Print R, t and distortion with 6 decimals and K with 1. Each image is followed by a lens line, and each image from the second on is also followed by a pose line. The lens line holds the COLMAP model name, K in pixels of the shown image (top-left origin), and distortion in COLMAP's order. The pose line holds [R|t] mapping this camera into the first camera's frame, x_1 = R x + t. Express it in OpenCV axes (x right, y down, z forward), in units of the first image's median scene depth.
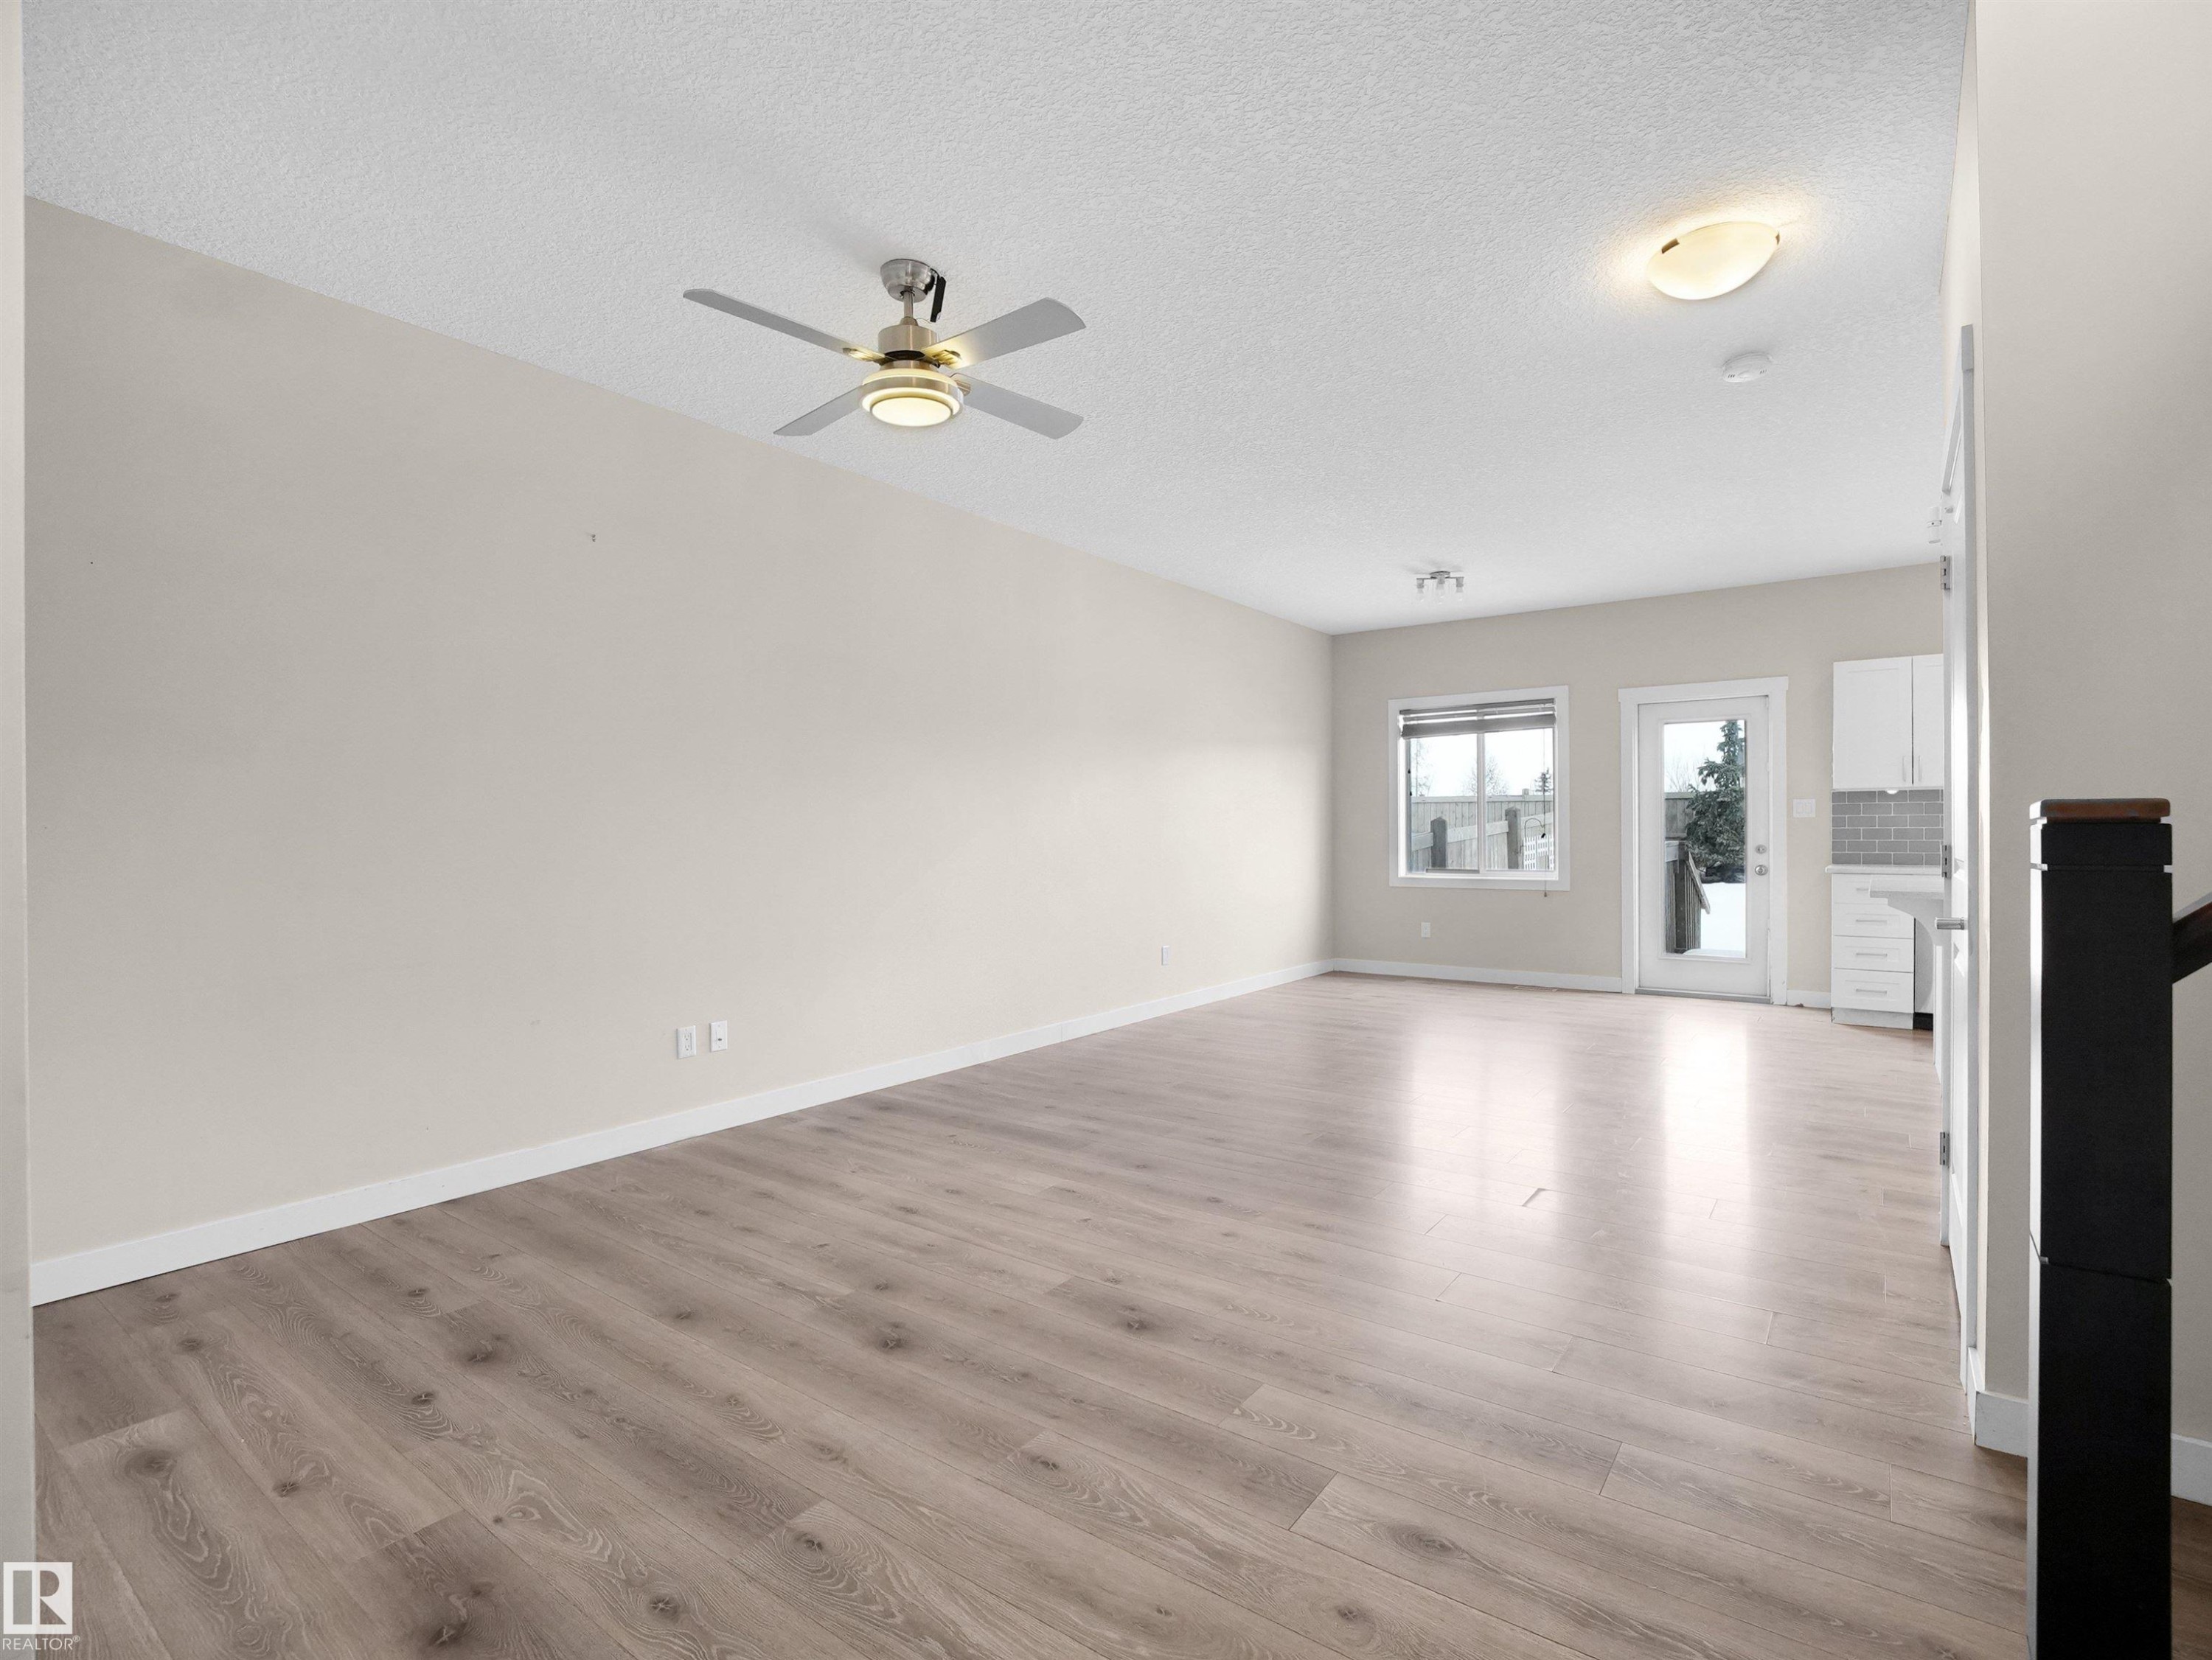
lens RADIAL K [[1033.7, 0, 1106.0], [0, 1033.7, 830.0], [0, 0, 1]] dist [0.000816, -0.008749]
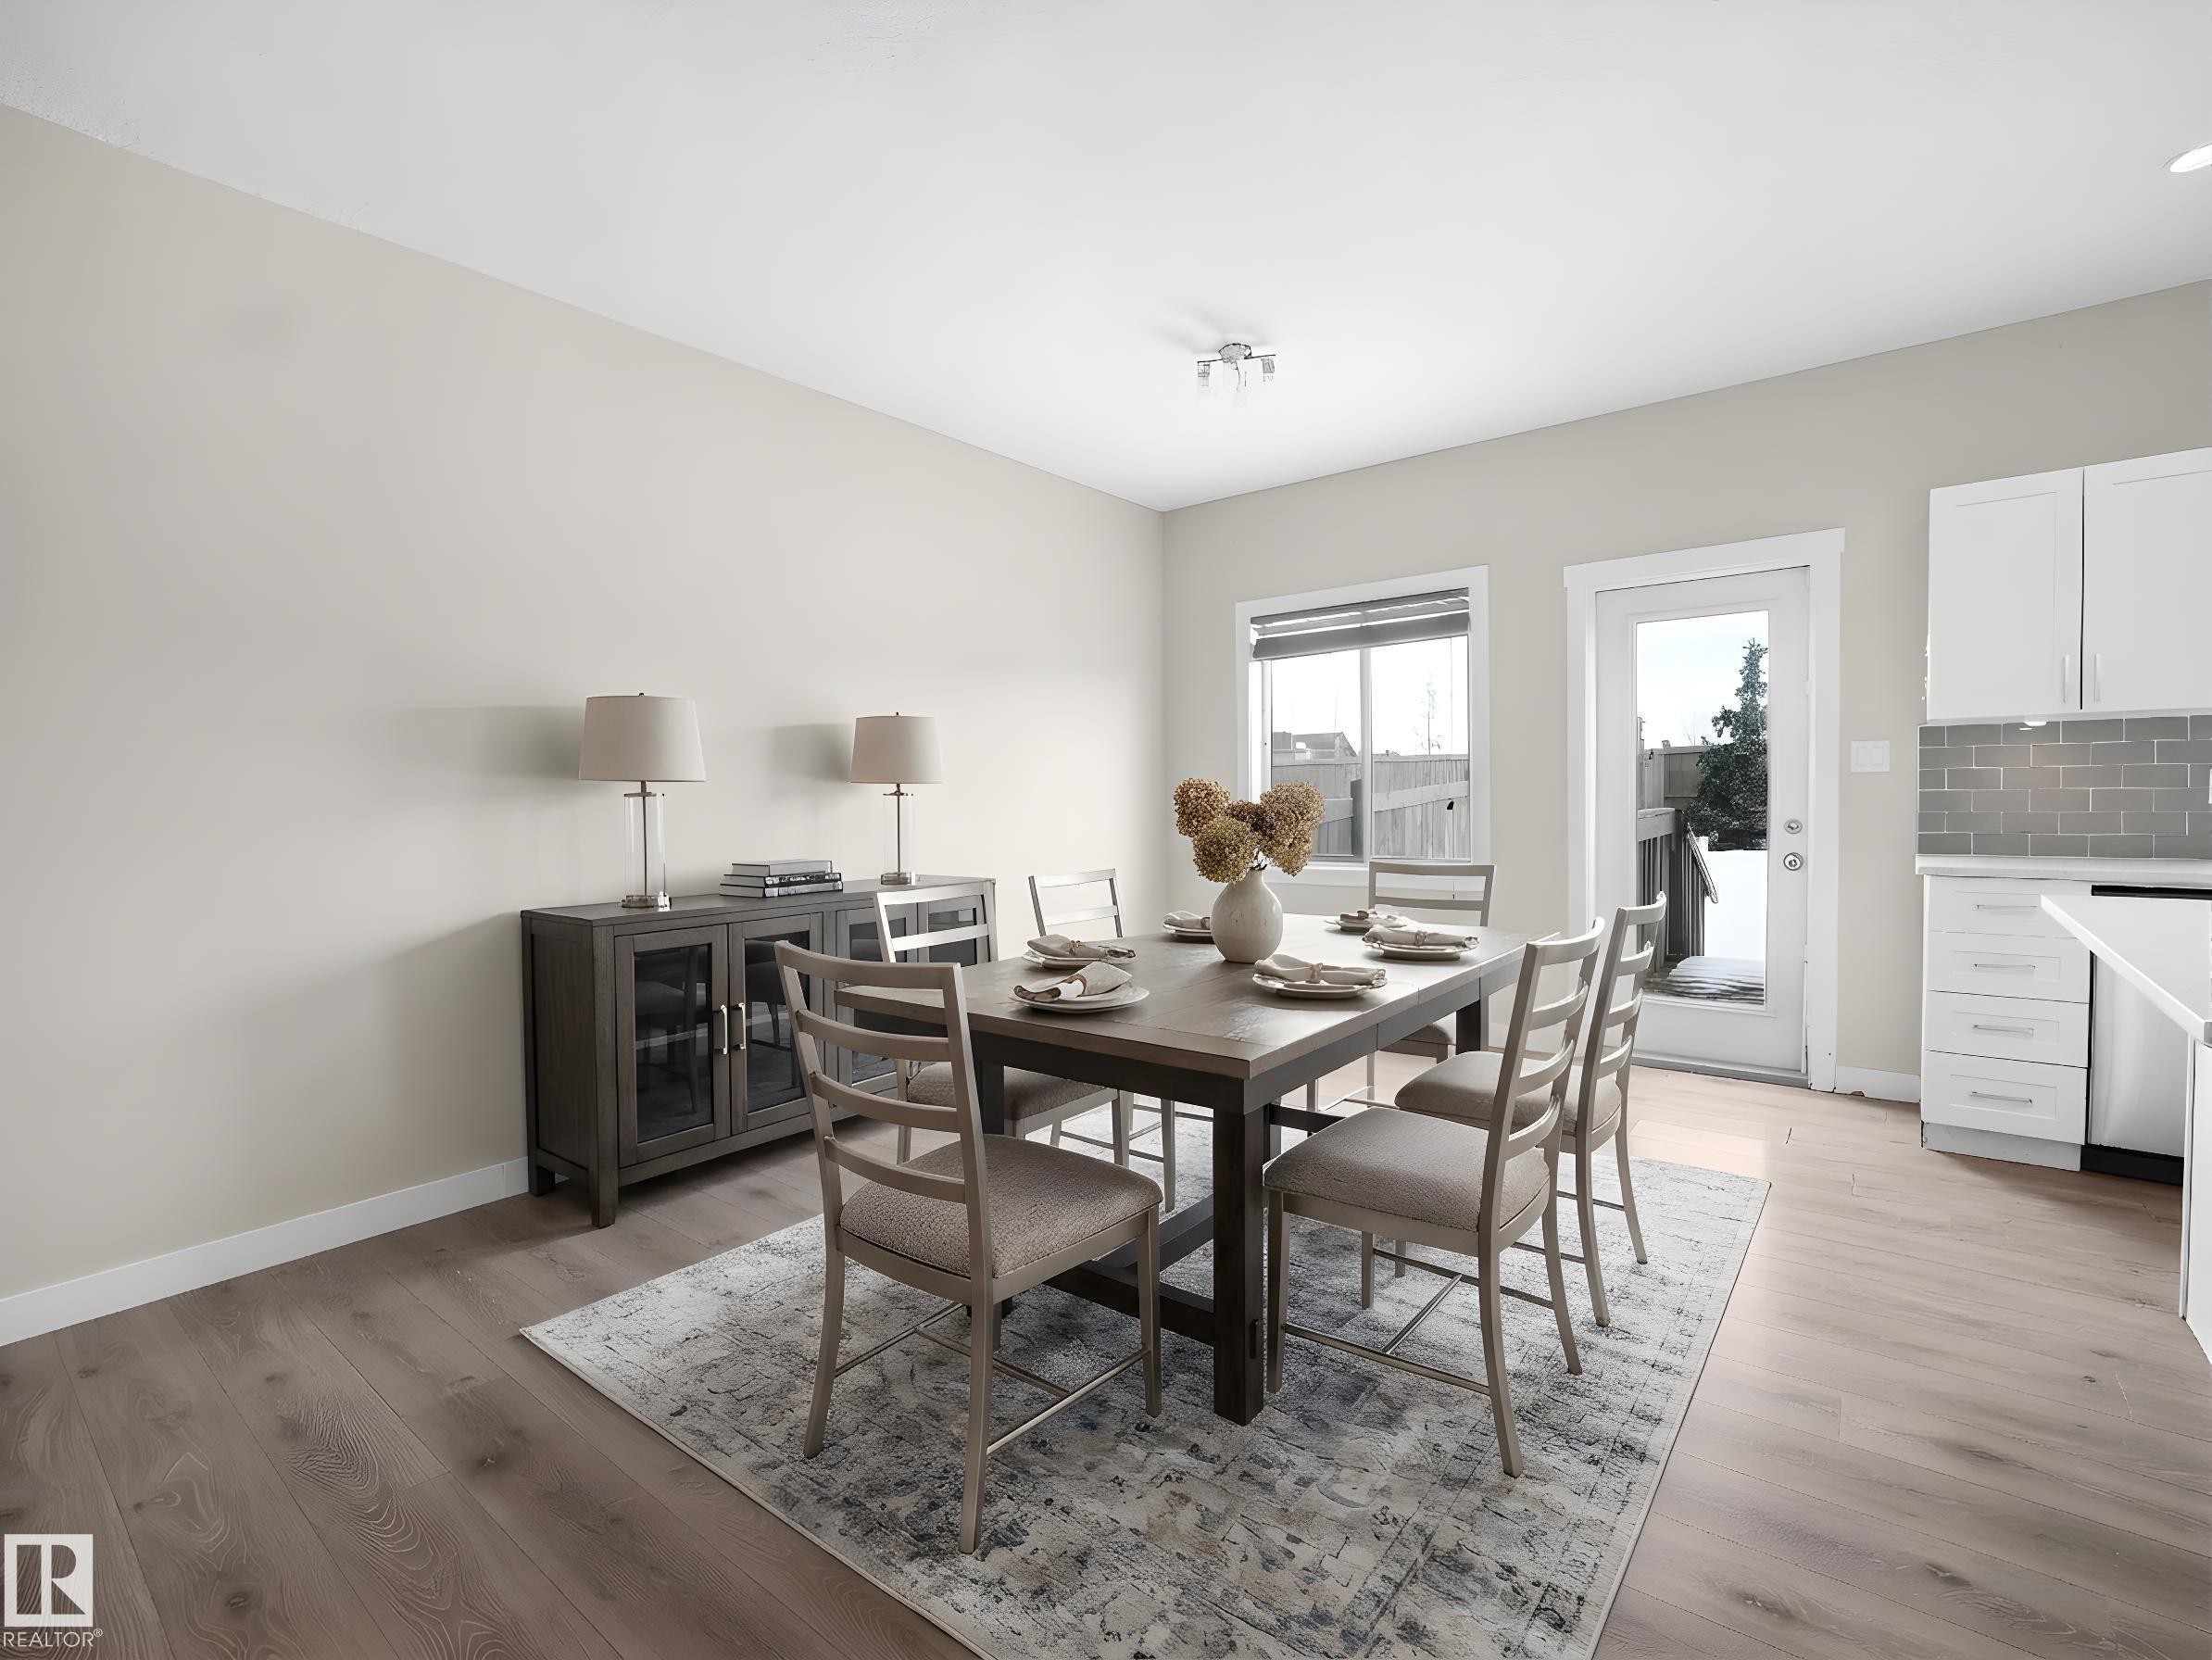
lens RADIAL K [[1033.8, 0, 1106.0], [0, 1033.8, 830.0], [0, 0, 1]] dist [0.000816, -0.008749]
pose [[0.999880, -0.006401, -0.014099, 0.207333], [0.006911, 0.999311, 0.036471, -0.002870], [0.013856, -0.036564, 0.999235, 0.336486]]
